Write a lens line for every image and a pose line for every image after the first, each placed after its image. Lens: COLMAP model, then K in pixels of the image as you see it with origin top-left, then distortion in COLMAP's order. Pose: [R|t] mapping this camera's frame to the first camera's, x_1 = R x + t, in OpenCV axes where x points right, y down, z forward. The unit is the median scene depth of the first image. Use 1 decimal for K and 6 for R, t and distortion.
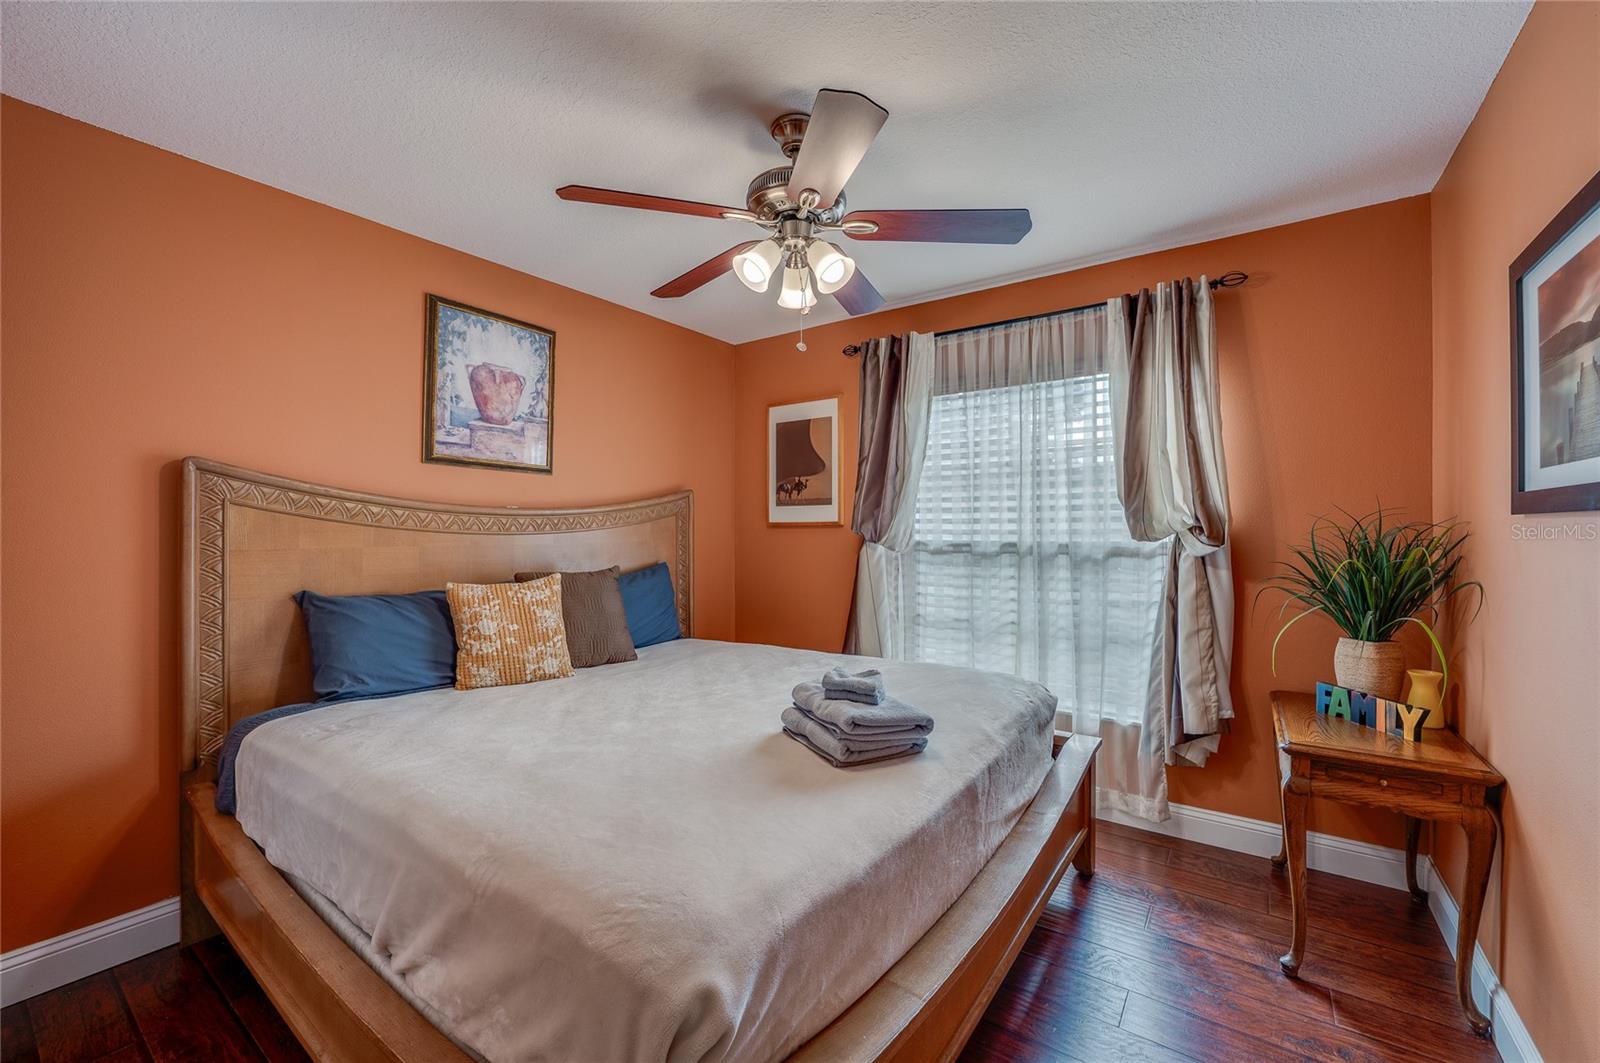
lens RADIAL K [[636.4, 0, 801.6], [0, 636.4, 532.0], [0, 0, 1]] dist [-0.013673, -0.000073]
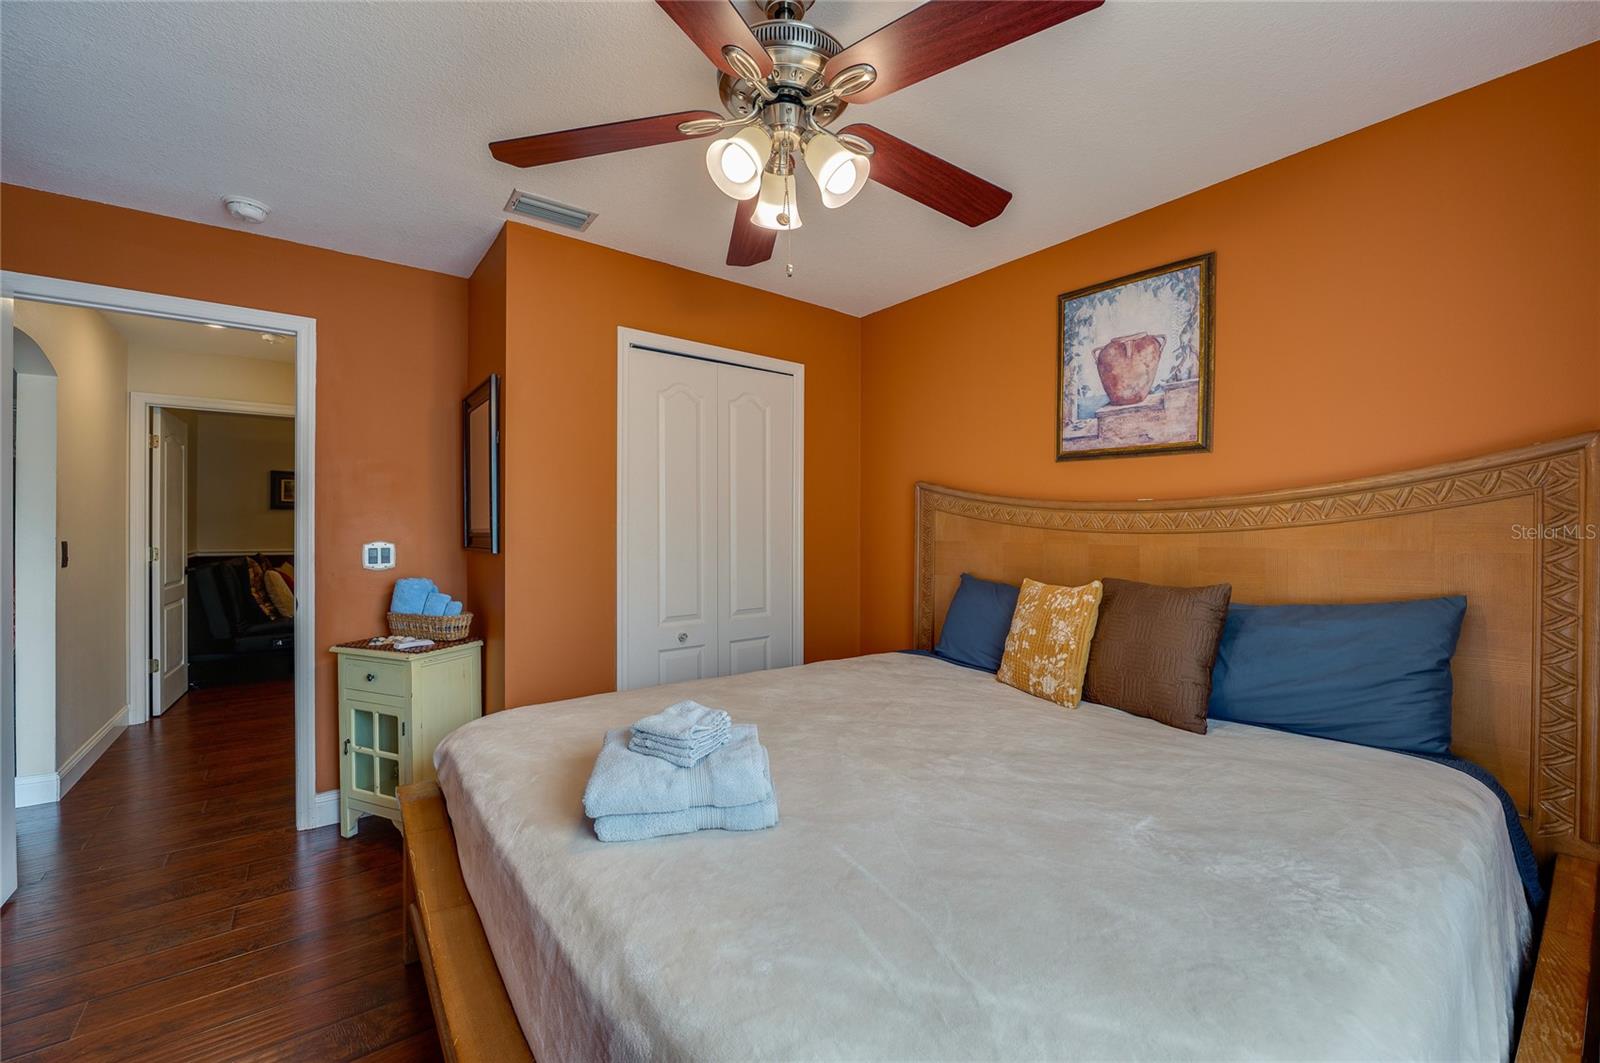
lens RADIAL K [[636.4, 0, 802.2], [0, 636.4, 526.2], [0, 0, 1]] dist [-0.013673, -0.000073]
pose [[-0.283274, -0.004596, -0.959028, 0.480401], [-0.008492, 0.999961, -0.002284, 0.000770], [0.959001, 0.007497, -0.283302, 0.848303]]
